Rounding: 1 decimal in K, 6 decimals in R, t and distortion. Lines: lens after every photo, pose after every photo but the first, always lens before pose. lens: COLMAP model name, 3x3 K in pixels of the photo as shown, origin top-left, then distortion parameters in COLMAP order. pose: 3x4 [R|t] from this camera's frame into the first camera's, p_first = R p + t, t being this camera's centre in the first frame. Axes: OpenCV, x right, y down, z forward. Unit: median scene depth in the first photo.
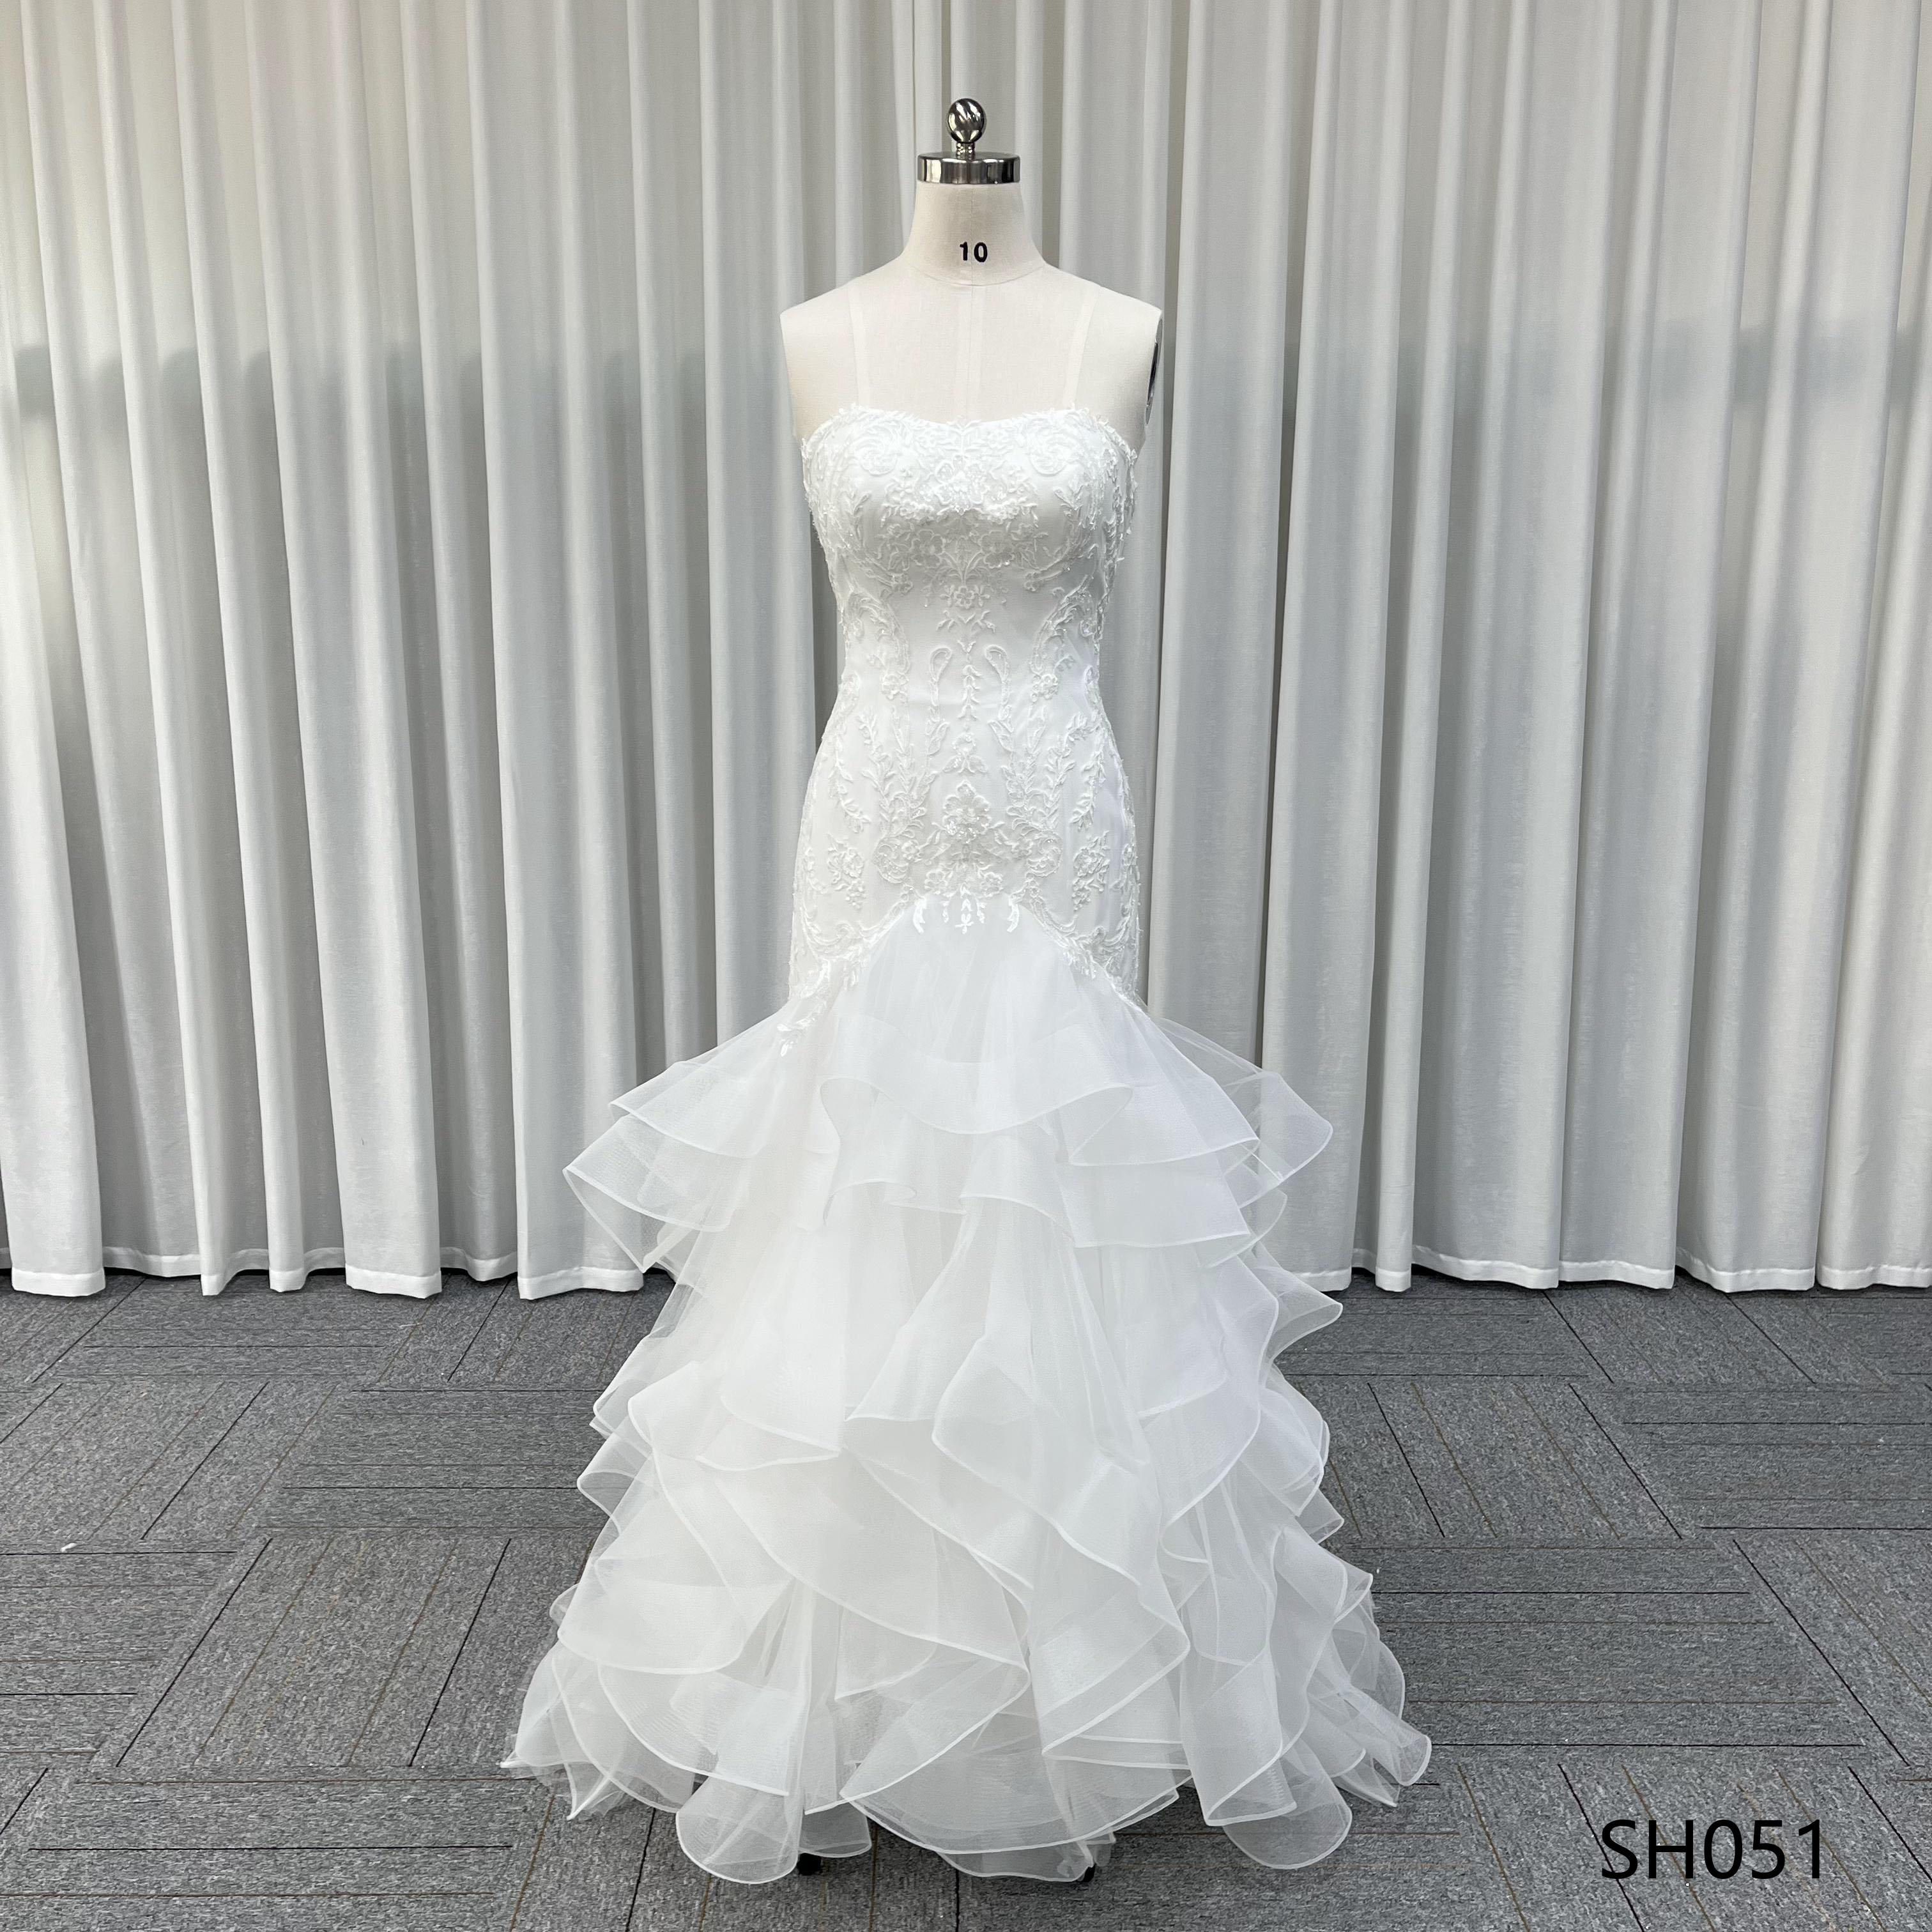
lens RADIAL K [[1920.2, 0, 965.6], [0, 1920.2, 981.3], [0, 0, 1]] dist [0.063775, -0.045230]
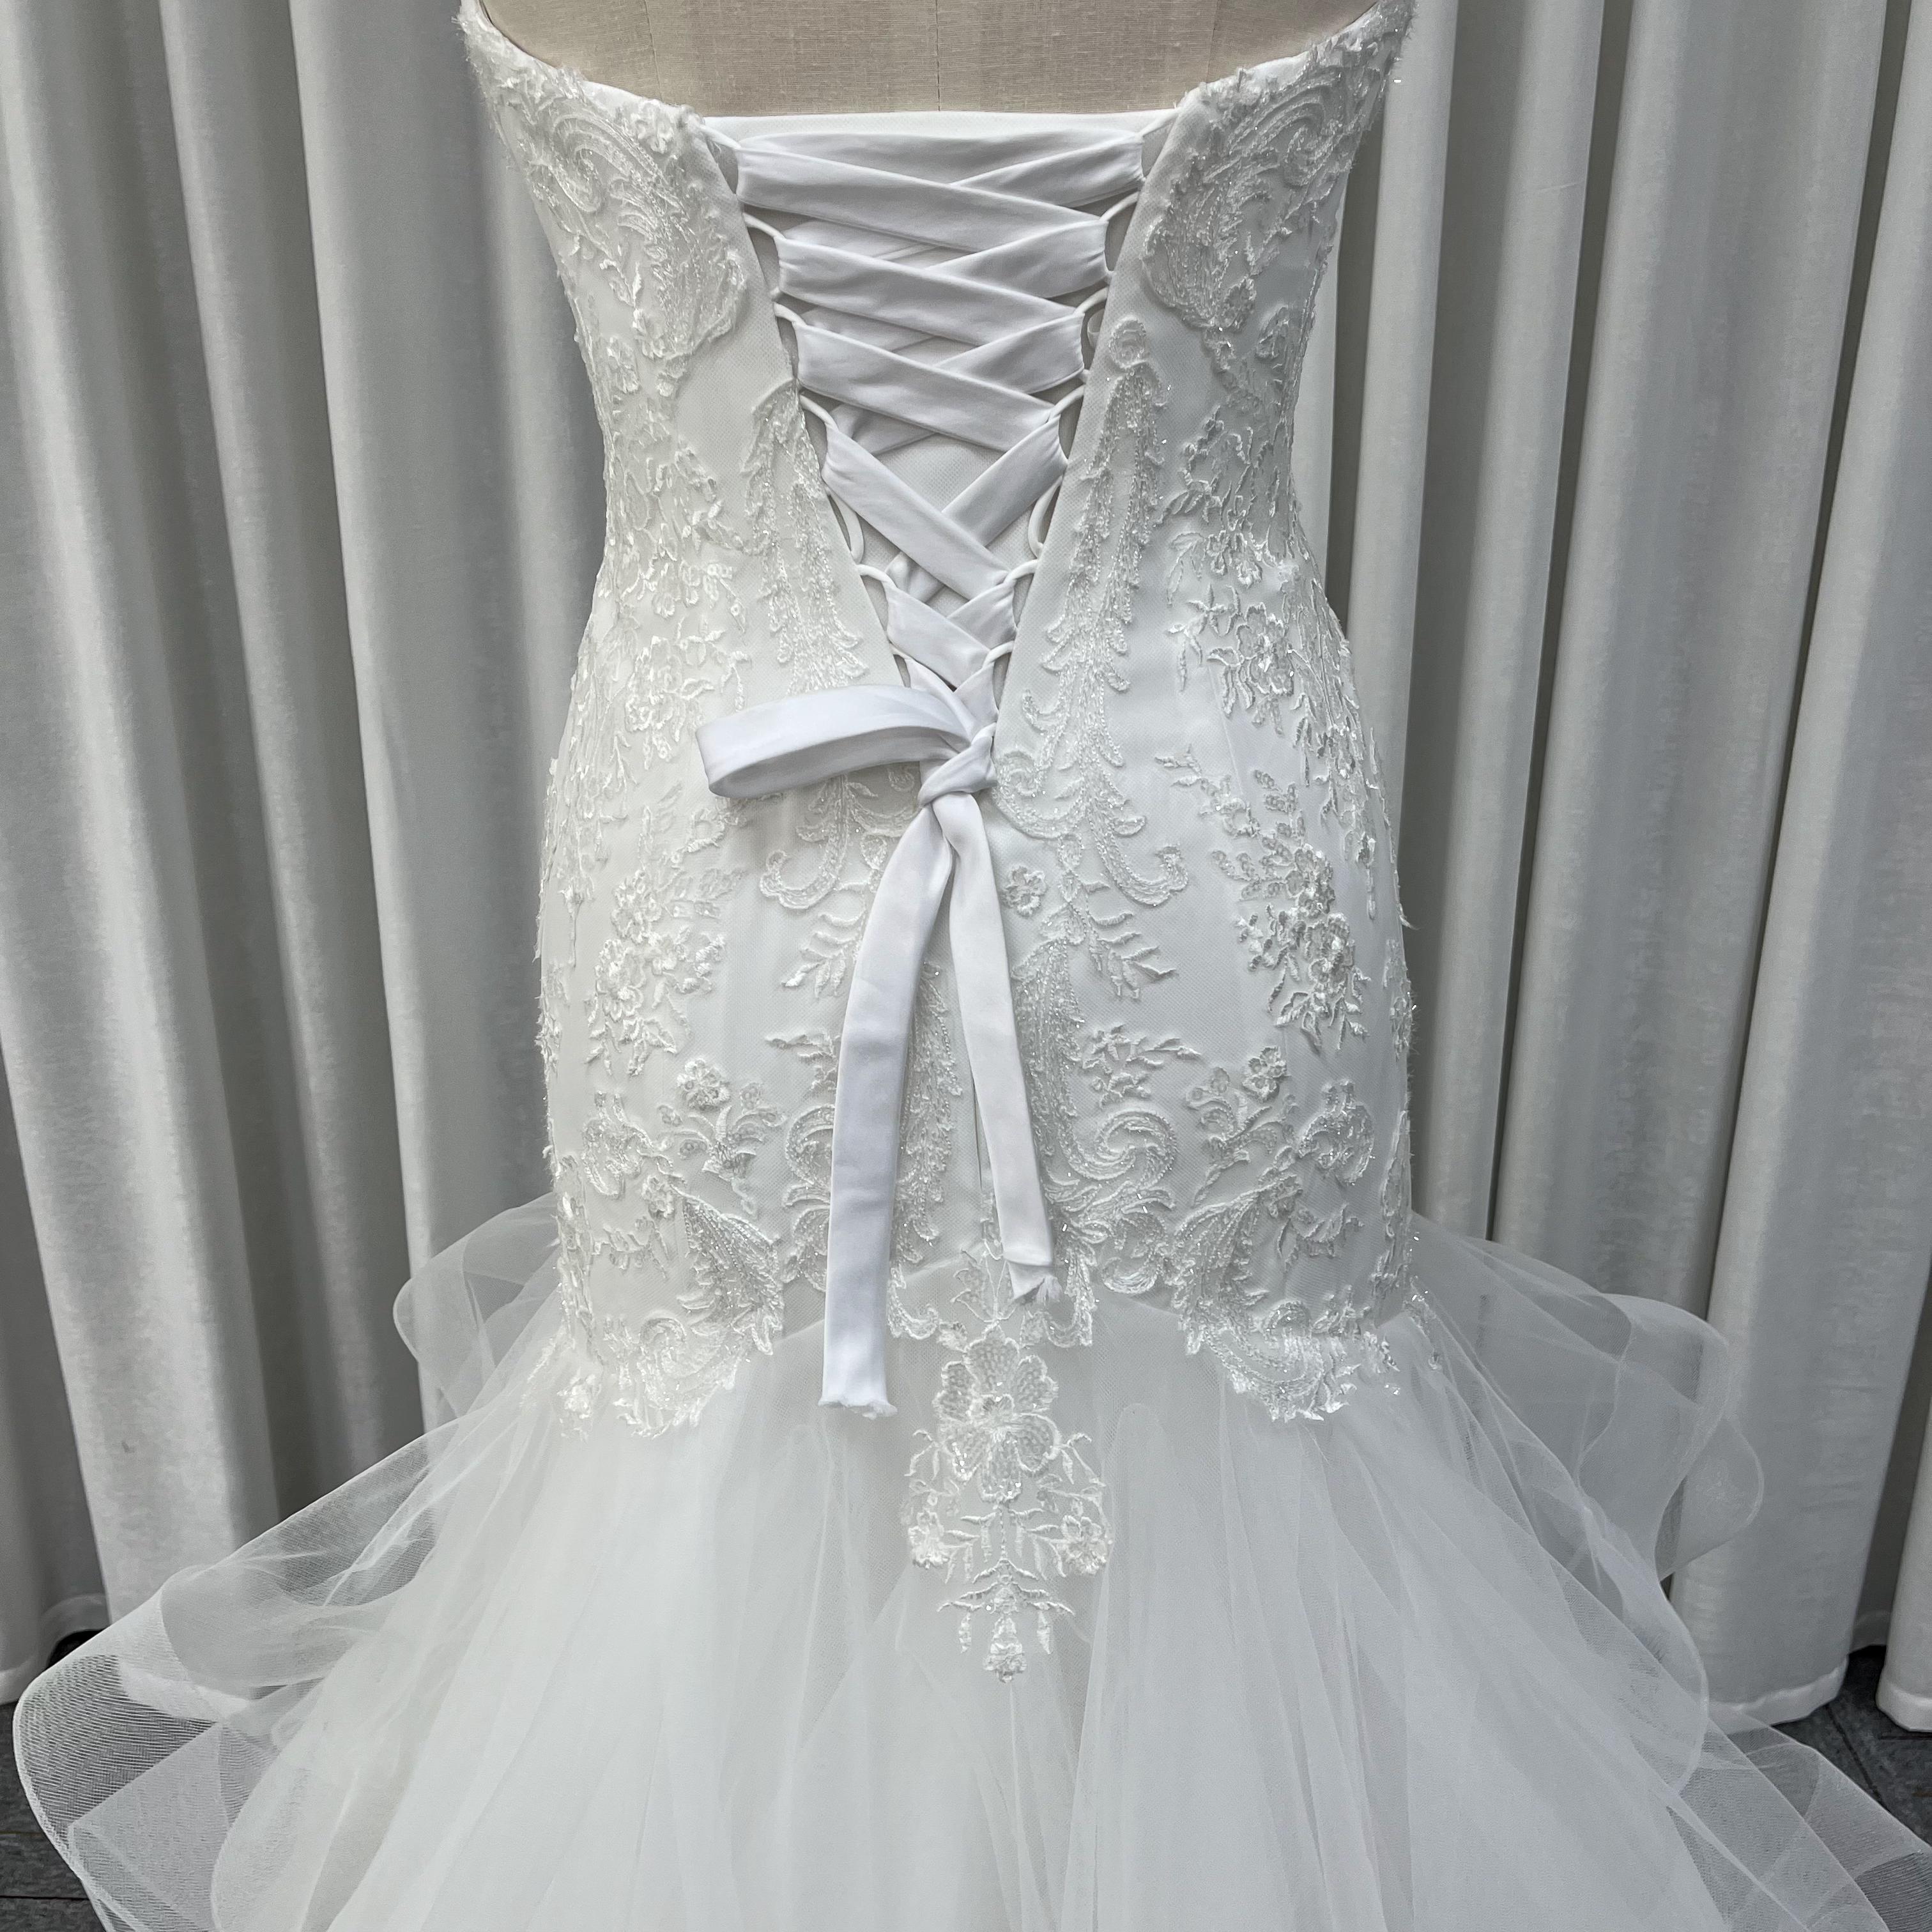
lens RADIAL K [[1930.9, 0, 974.7], [0, 1930.9, 928.5], [0, 0, 1]] dist [0.118249, -0.258454]
pose [[0.999825, 0.004520, -0.018178, -0.093475], [-0.002656, 0.994853, 0.101291, -0.115617], [0.018542, -0.101225, 0.994691, 0.577170]]
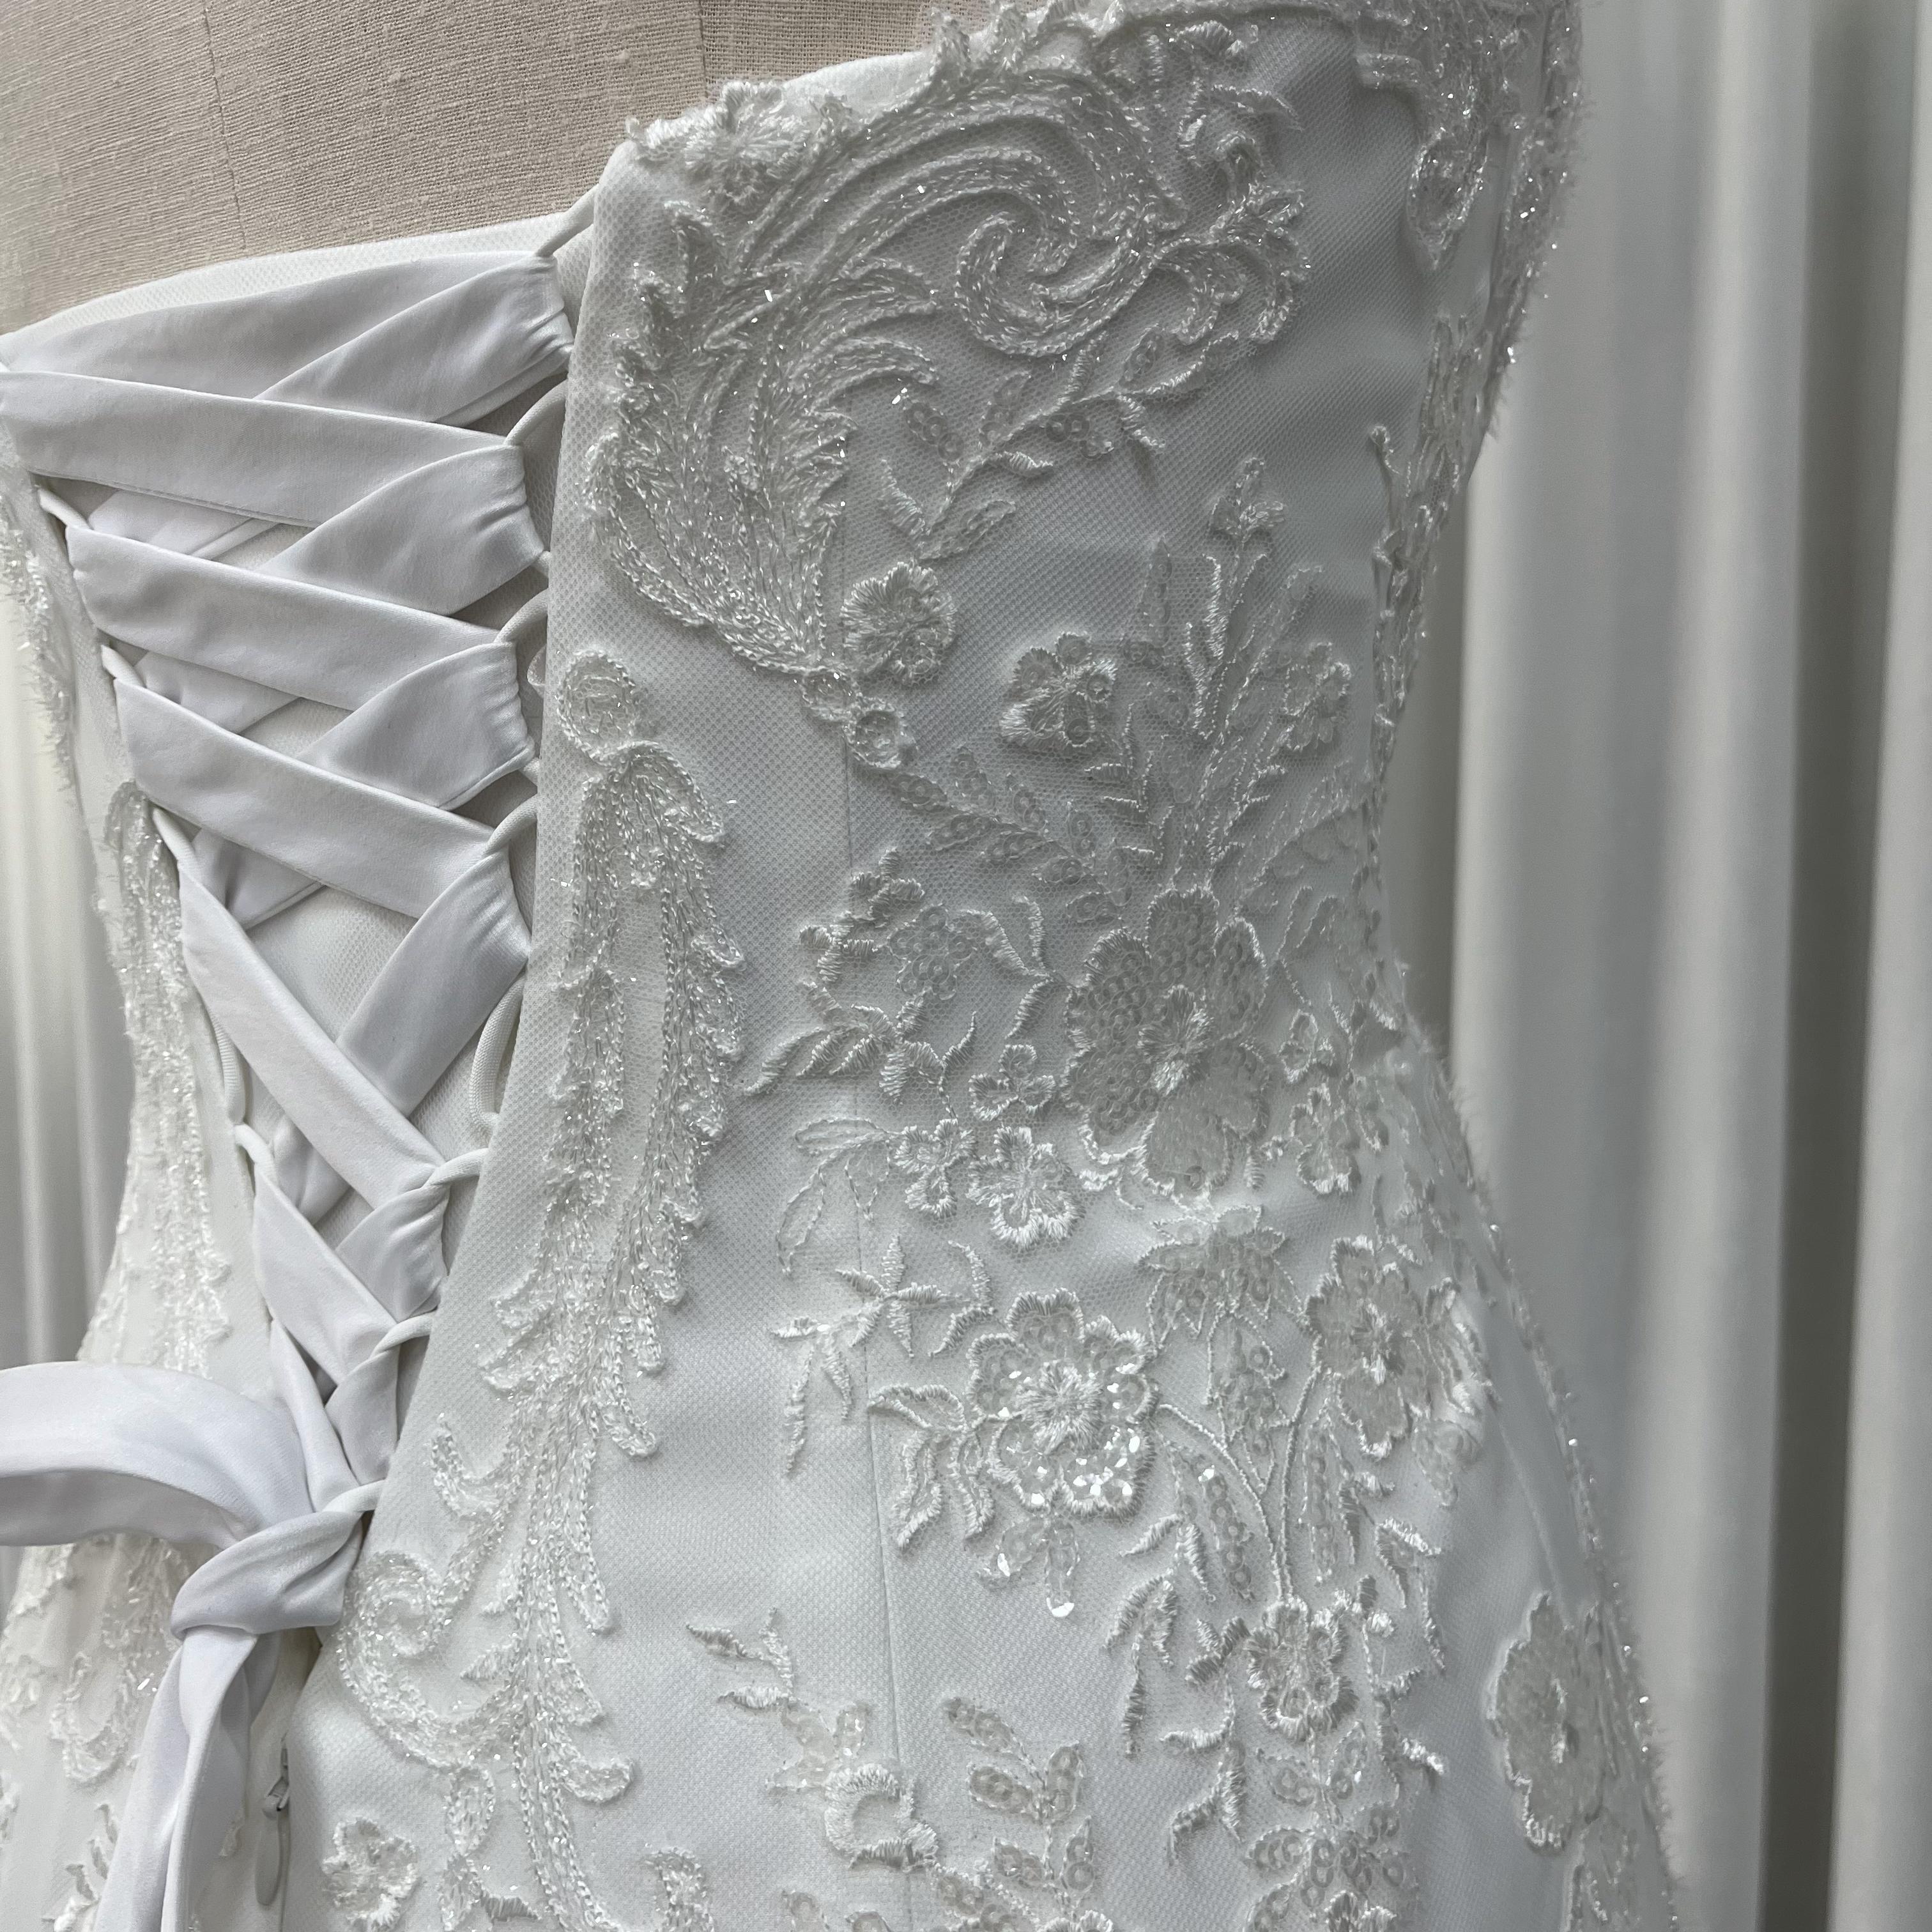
lens RADIAL K [[1963.2, 0, 967.9], [0, 1963.2, 953.9], [0, 0, 1]] dist [0.022503, -0.025252]
pose [[0.844883, 0.045317, -0.533028, -0.020717], [-0.110526, 0.989694, -0.091049, -0.136495], [0.523409, 0.135839, 0.841184, 0.711402]]
